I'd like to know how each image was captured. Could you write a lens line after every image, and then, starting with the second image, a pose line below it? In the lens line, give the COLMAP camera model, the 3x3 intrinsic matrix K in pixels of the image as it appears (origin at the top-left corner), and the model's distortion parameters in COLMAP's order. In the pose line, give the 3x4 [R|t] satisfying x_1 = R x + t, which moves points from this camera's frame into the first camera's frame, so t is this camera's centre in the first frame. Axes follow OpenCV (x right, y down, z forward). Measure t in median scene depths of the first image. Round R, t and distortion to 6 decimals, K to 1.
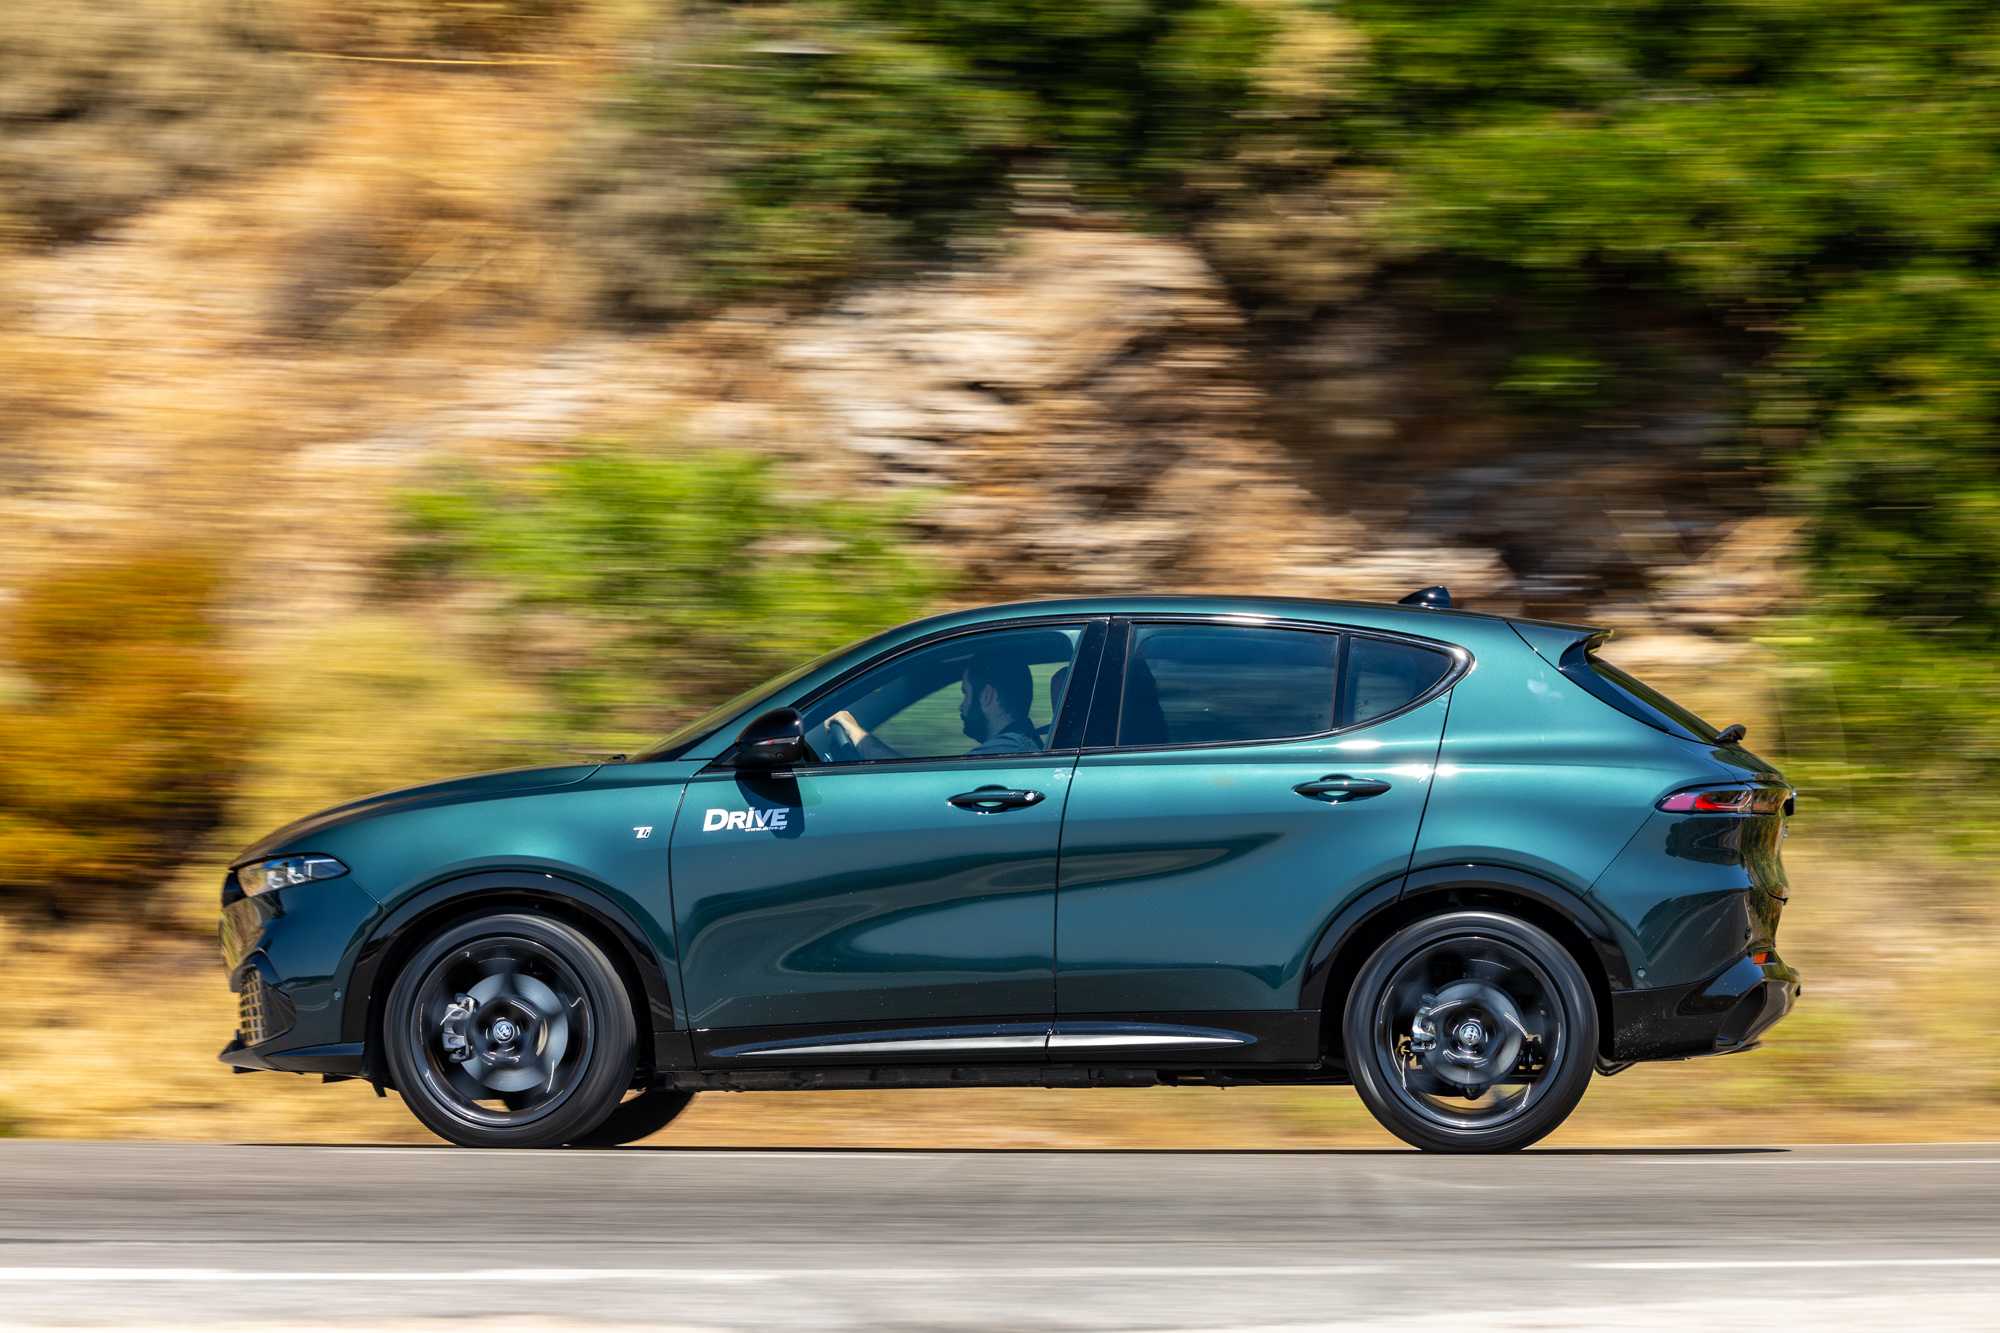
lens RADIAL K [[6900.4, 0, 1000.0], [0, 6900.4, 666.5], [0, 0, 1]] dist [-0.221500, -0.300588]
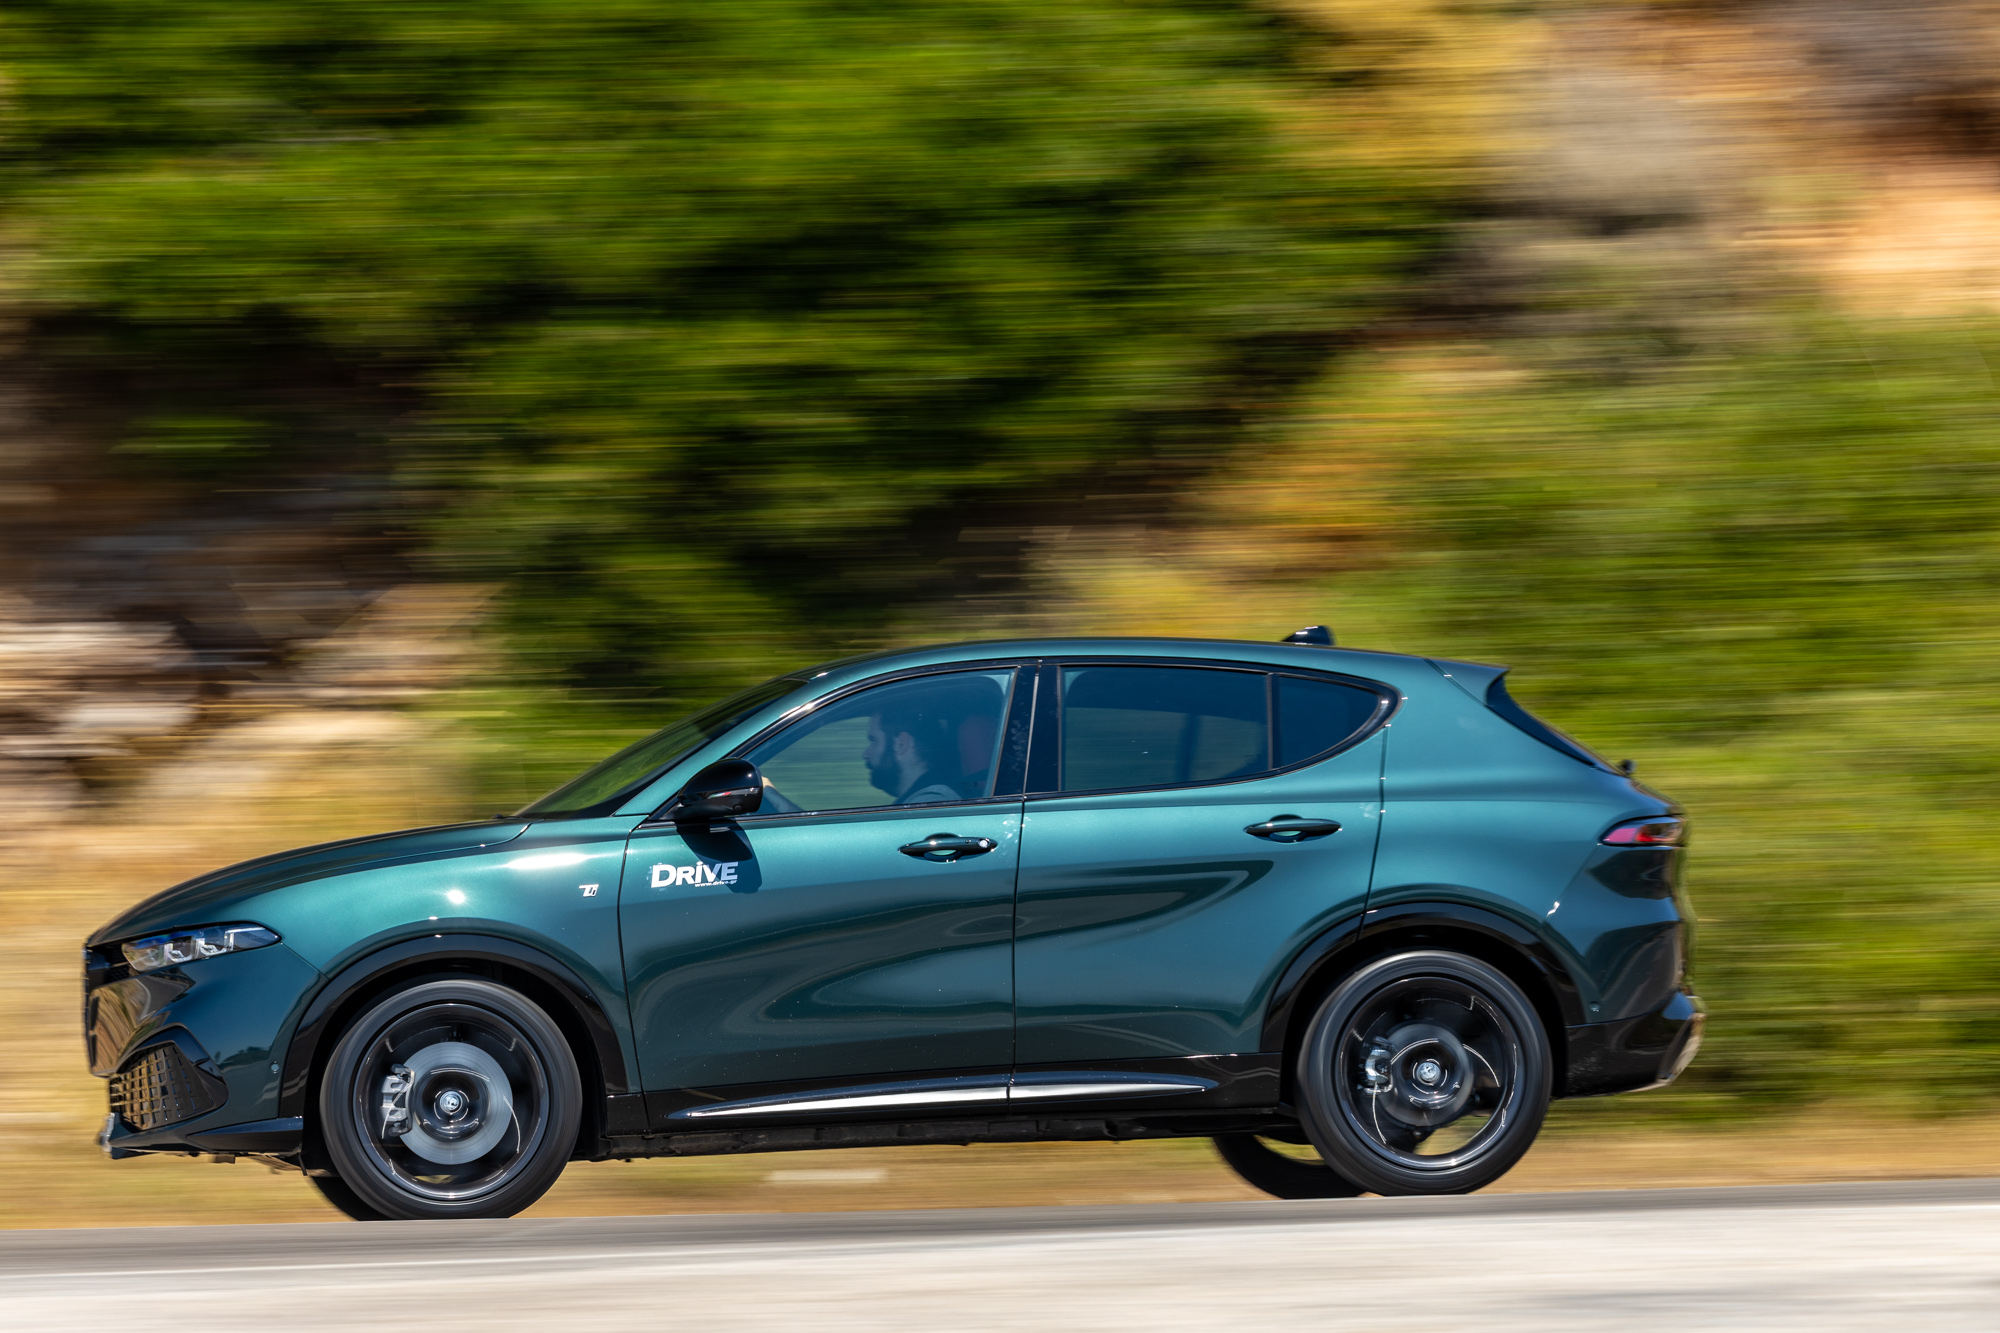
lens RADIAL K [[7414.4, 0, 1000.0], [0, 7414.4, 666.5], [0, 0, 1]] dist [0.611331, -33.409875]
pose [[0.971077, -0.017025, 0.238159, -0.243283], [0.019903, 0.999755, -0.009682, 0.003844], [-0.237936, 0.014142, 0.971178, -0.027454]]
